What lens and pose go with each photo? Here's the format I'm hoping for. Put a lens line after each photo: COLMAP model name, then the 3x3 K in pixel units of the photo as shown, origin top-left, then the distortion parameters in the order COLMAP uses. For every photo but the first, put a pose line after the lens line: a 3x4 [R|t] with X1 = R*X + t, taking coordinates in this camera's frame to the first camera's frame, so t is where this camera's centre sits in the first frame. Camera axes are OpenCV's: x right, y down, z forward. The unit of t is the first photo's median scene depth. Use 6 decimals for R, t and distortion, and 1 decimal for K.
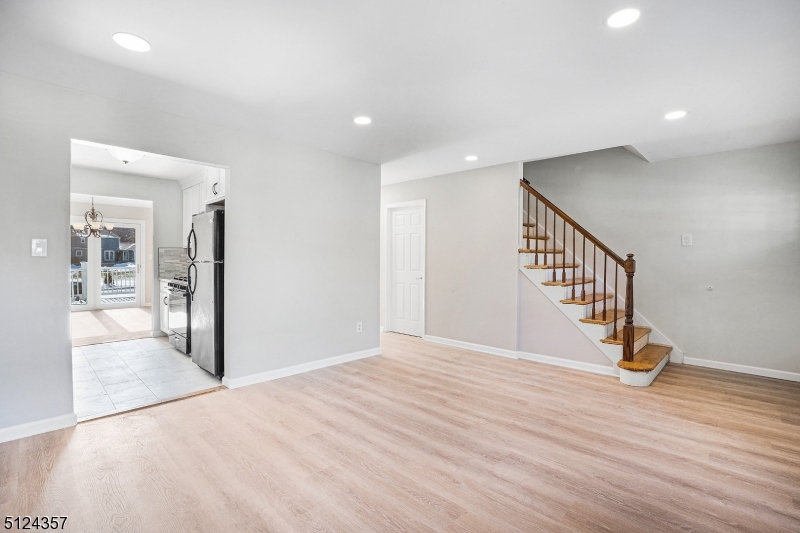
lens RADIAL K [[370.9, 0, 398.4], [0, 370.9, 264.2], [0, 0, 1]] dist [-0.036191, 0.000423]
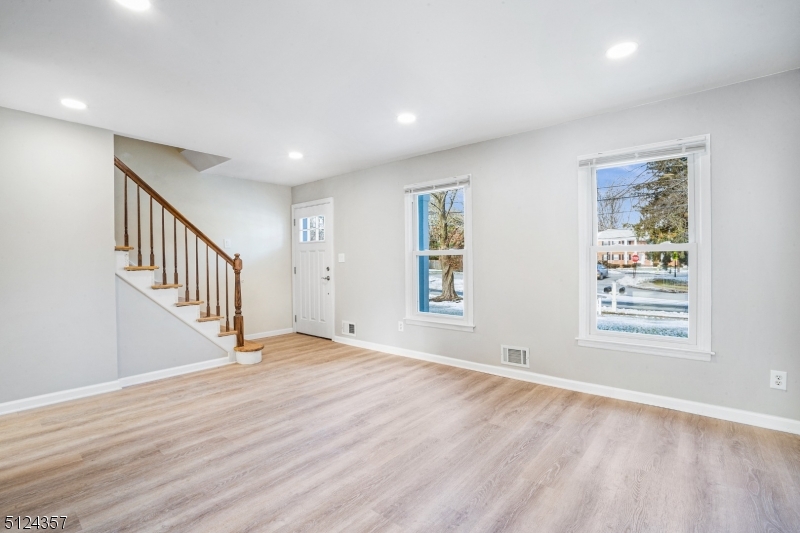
lens RADIAL K [[370.9, 0, 398.4], [0, 370.9, 264.2], [0, 0, 1]] dist [-0.036191, 0.000423]
pose [[-0.058072, -0.012303, 0.998237, -0.559683], [0.025292, 0.999585, 0.013791, 0.001405], [-0.997992, 0.026048, -0.057737, 0.557732]]
